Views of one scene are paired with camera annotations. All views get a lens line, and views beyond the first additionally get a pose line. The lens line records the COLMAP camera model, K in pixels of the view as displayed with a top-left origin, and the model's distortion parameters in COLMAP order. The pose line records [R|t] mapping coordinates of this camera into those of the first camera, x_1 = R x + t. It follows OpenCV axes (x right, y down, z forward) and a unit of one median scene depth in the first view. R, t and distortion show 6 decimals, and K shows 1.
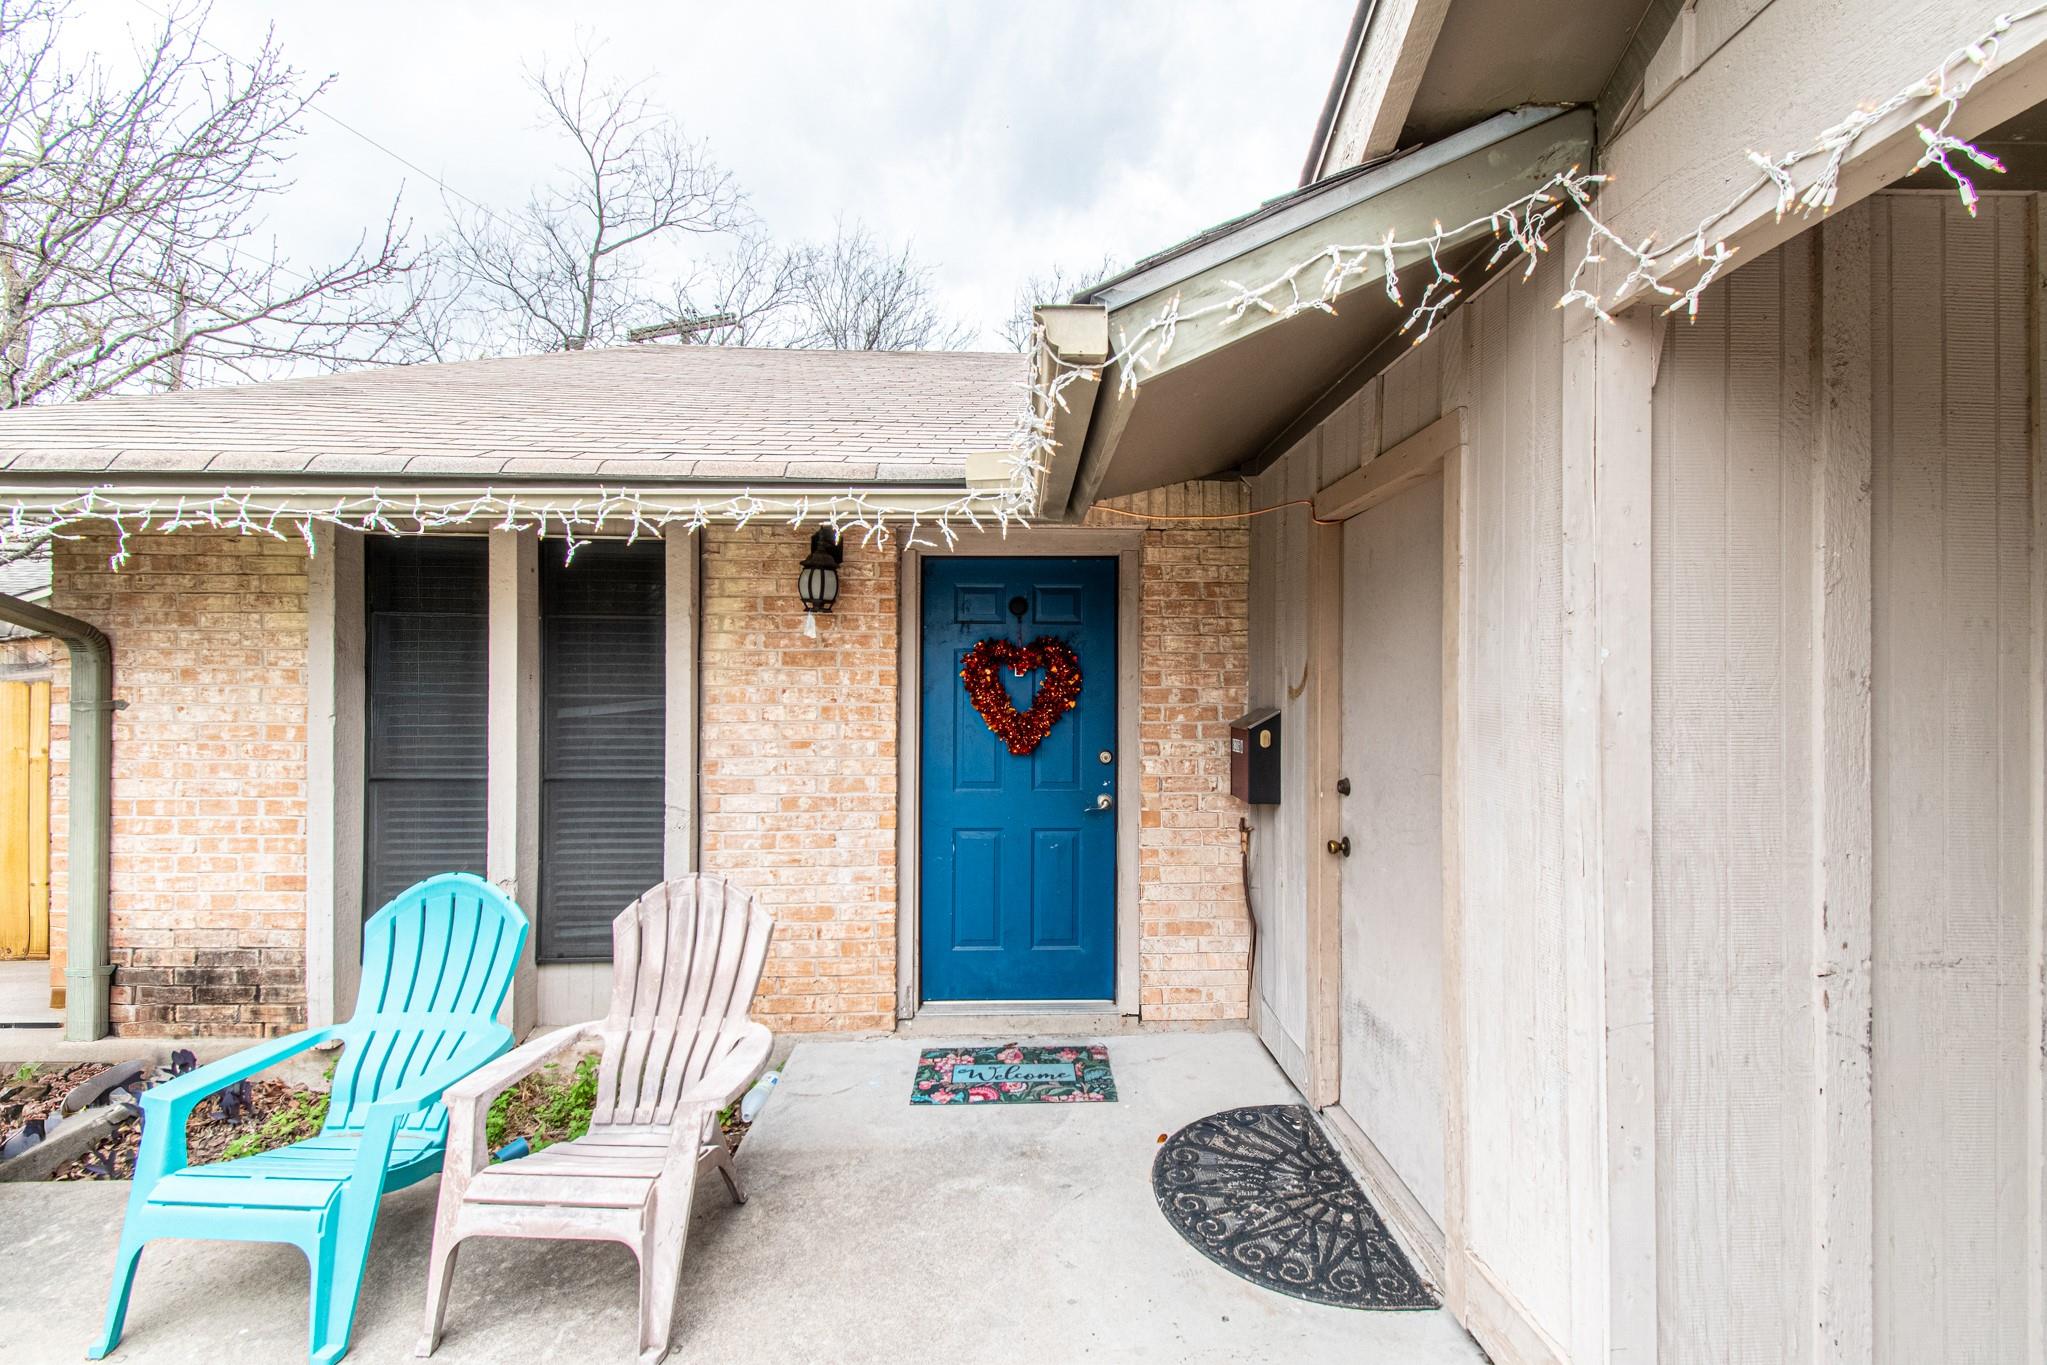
lens RADIAL K [[1092.4, 0, 1027.2], [0, 1092.4, 680.2], [0, 0, 1]] dist [0.028379, -0.002072]
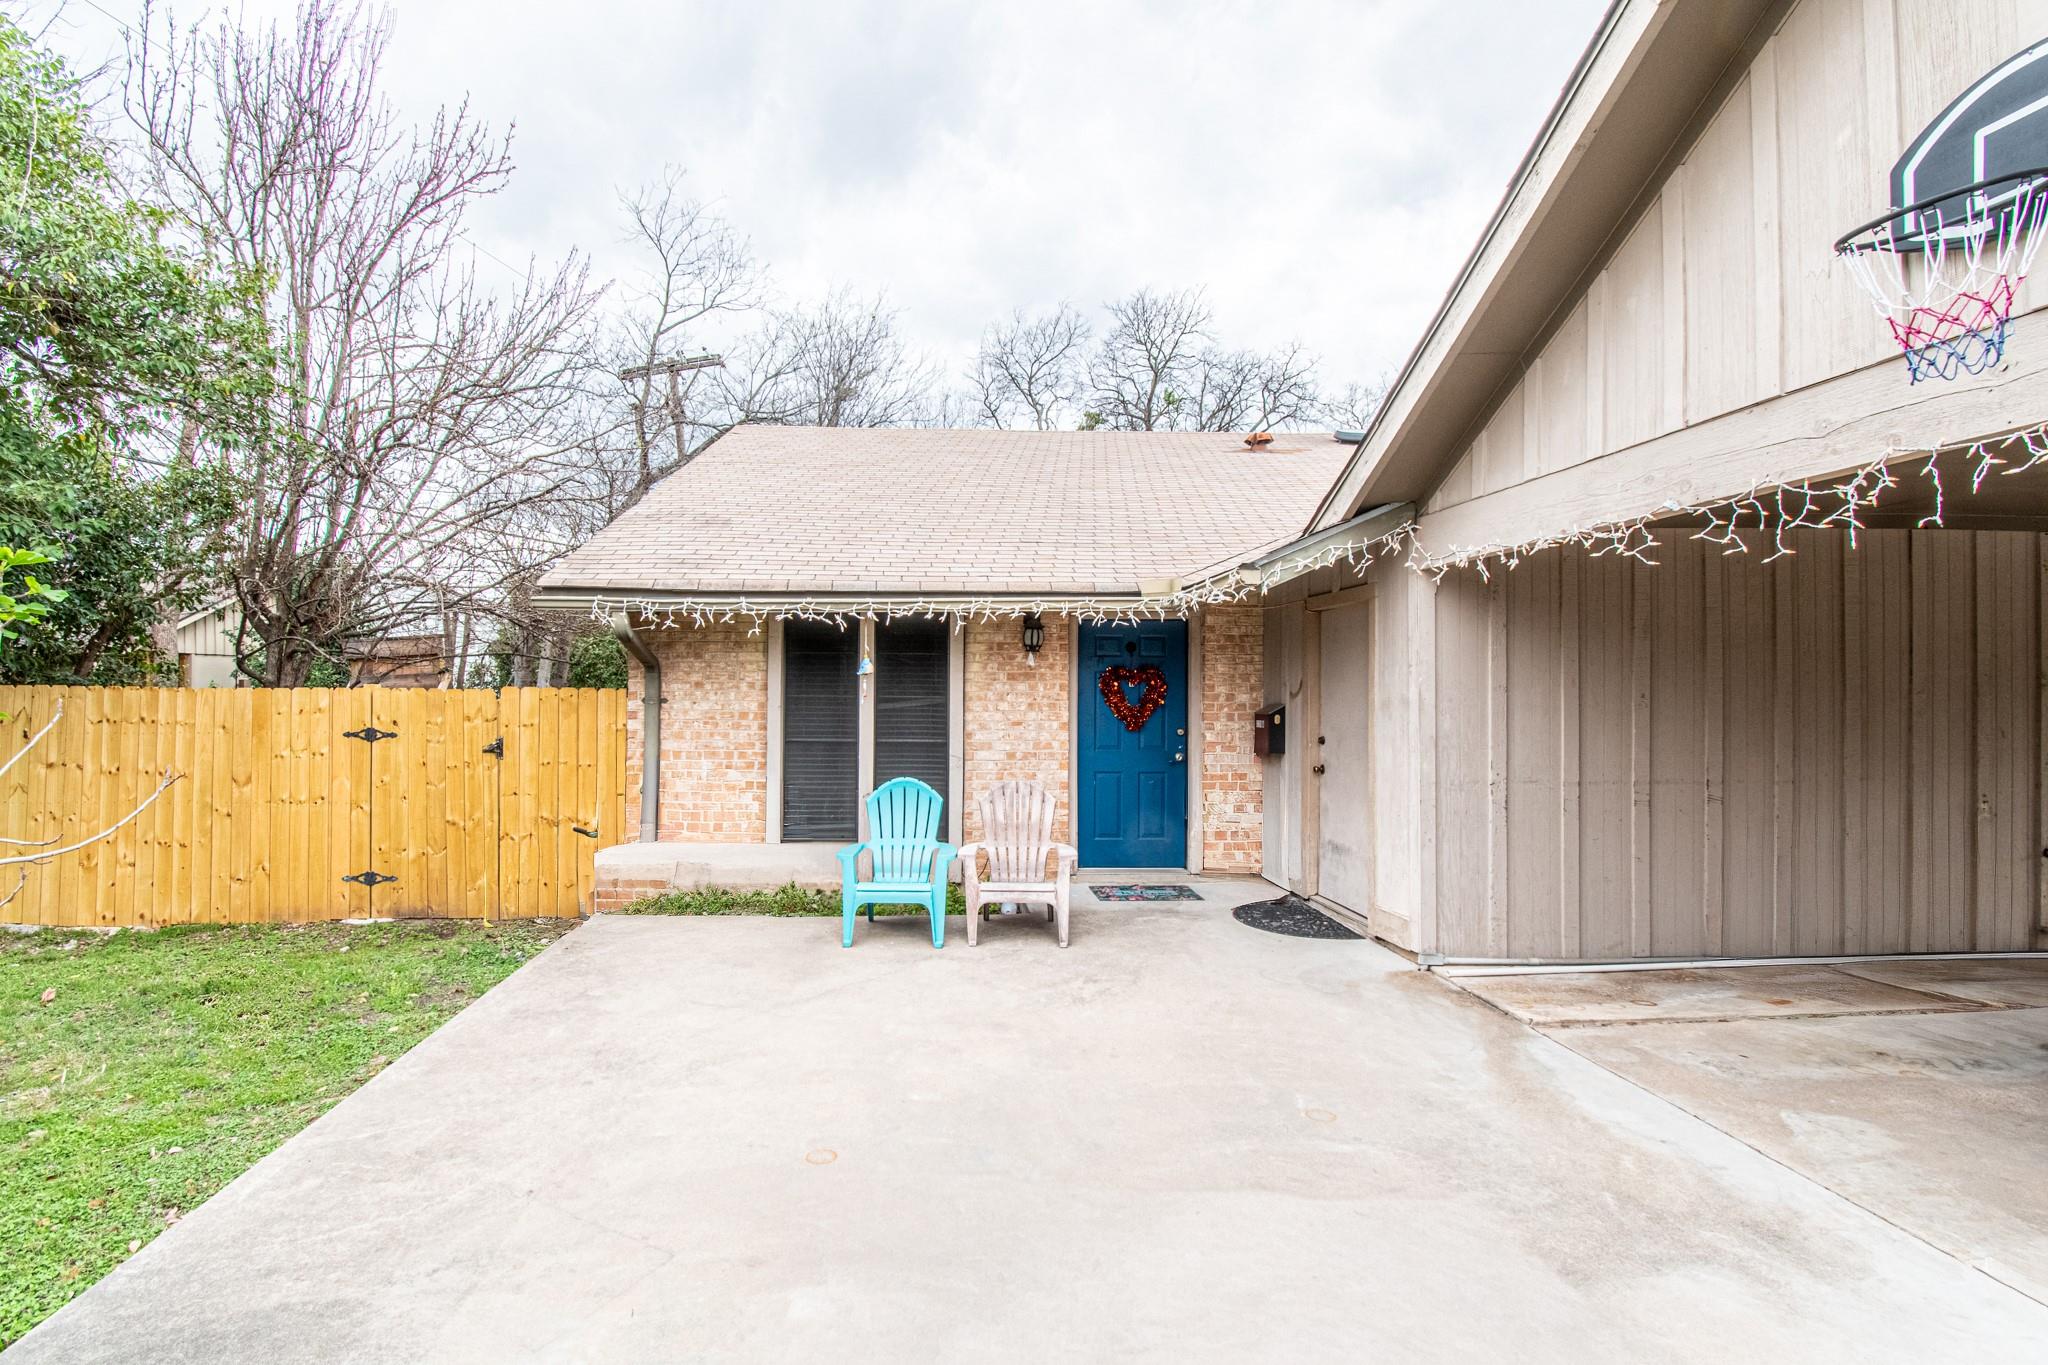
lens RADIAL K [[870.1, 0, 1016.9], [0, 870.1, 687.0], [0, 0, 1]] dist [-0.001495, 0.000131]
pose [[0.999636, 0.001809, -0.026909, -0.173331], [-0.001893, 0.999993, -0.003109, 0.002229], [0.026903, 0.003159, 0.999633, -0.471197]]
